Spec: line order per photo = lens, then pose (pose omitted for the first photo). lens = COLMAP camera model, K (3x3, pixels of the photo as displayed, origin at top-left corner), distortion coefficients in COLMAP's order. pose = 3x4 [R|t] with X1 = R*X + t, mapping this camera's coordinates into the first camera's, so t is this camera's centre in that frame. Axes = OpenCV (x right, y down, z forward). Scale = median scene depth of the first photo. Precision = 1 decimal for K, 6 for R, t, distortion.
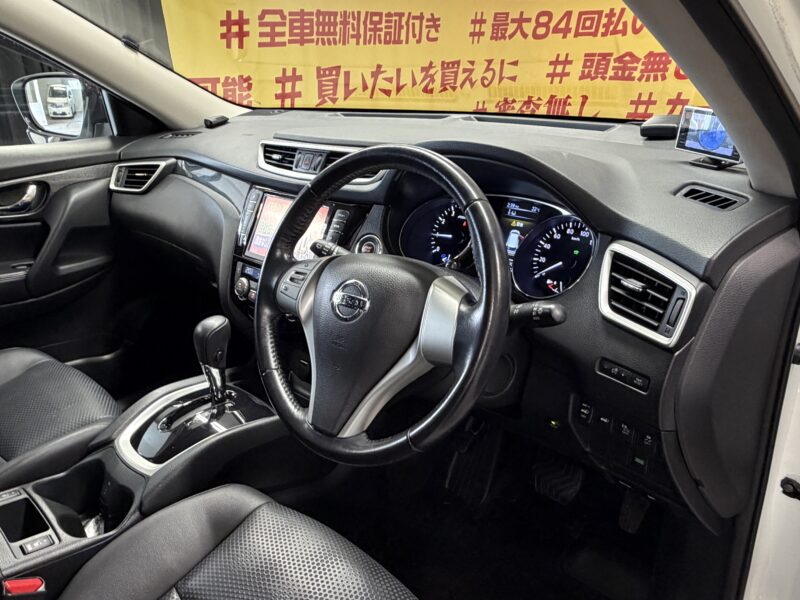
lens RADIAL K [[610.3, 0, 375.9], [0, 610.3, 300.3], [0, 0, 1]] dist [-0.003990, -0.000251]
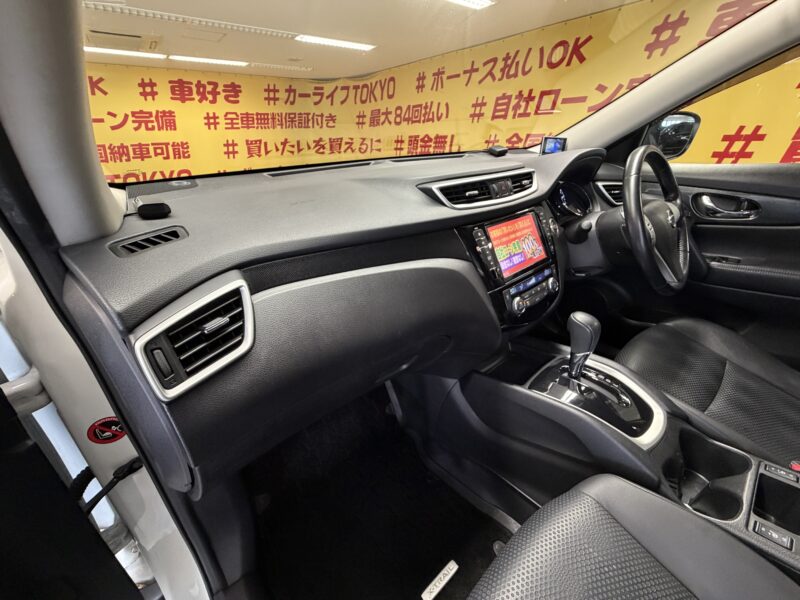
lens RADIAL K [[319.0, 0, 400.0], [0, 319.0, 300.0], [0, 0, 1]] dist [-0.002446, -0.000425]
pose [[0.063504, -0.423844, 0.903506, -0.580492], [0.386714, 0.845052, 0.369242, -0.254571], [-0.920011, 0.325950, 0.217571, 0.808164]]
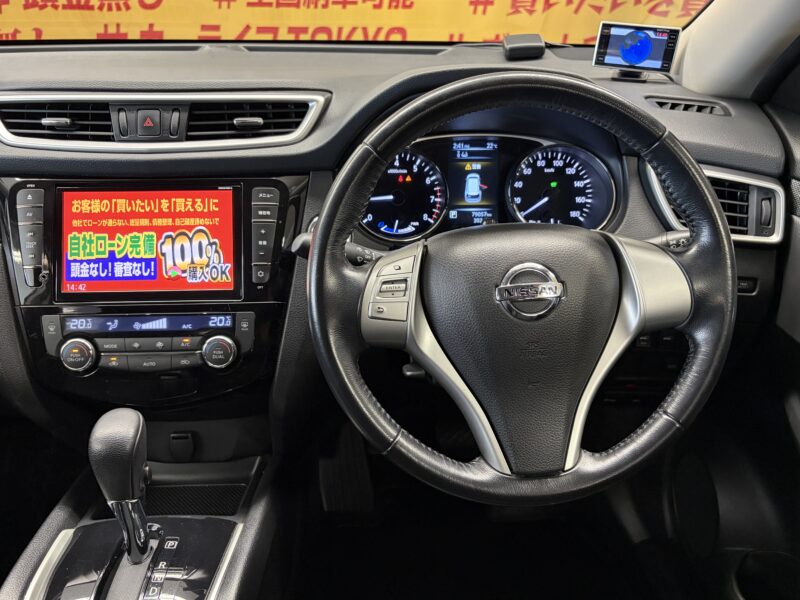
lens RADIAL K [[672.5, 0, 402.2], [0, 672.5, 306.1], [0, 0, 1]] dist [0.027953, -0.043852]
pose [[0.665777, -0.289400, 0.687741, -0.331726], [0.244784, 0.955422, 0.165073, -0.072428], [-0.704856, 0.058446, 0.706939, 0.253252]]
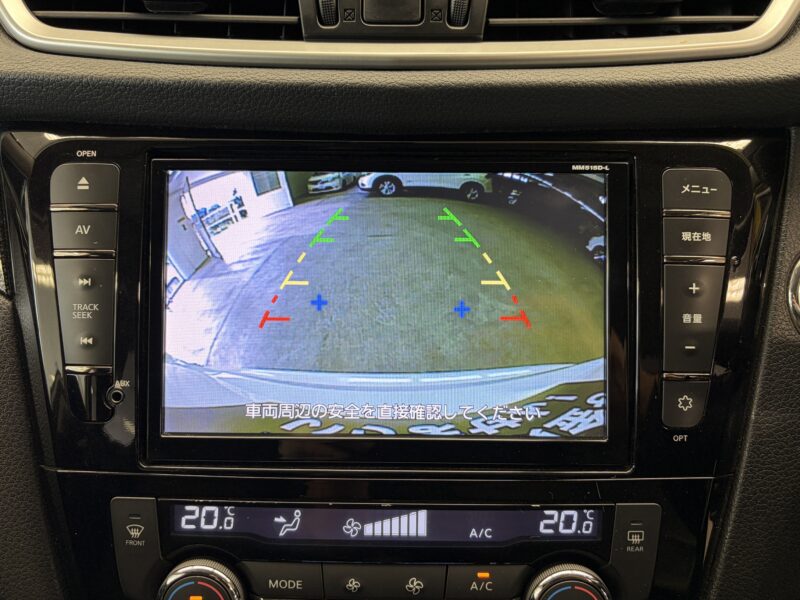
lens RADIAL K [[684.4, 0, 400.0], [0, 684.4, 300.0], [0, 0, 1]] dist [0.001681, 0.007768]
pose [[0.700897, -0.290138, 0.651585, -0.224070], [0.225538, 0.956808, 0.183441, -0.116198], [-0.676665, 0.018384, 0.736062, 0.582066]]
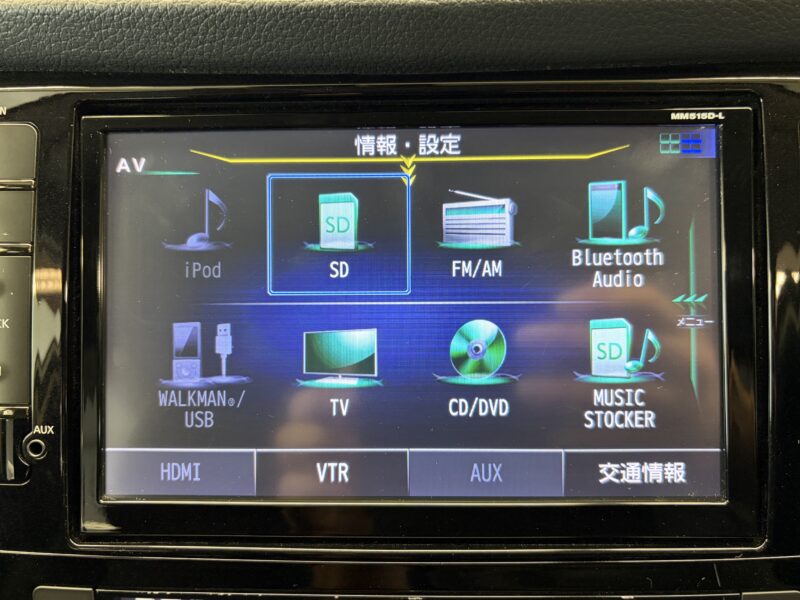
lens RADIAL K [[684.4, 0, 400.0], [0, 684.4, 300.0], [0, 0, 1]] dist [0.001681, 0.007768]
pose [[0.709255, -0.302935, 0.636543, -0.190905], [0.242976, 0.952680, 0.182656, -0.109049], [-0.661755, 0.025115, 0.749299, 0.623467]]
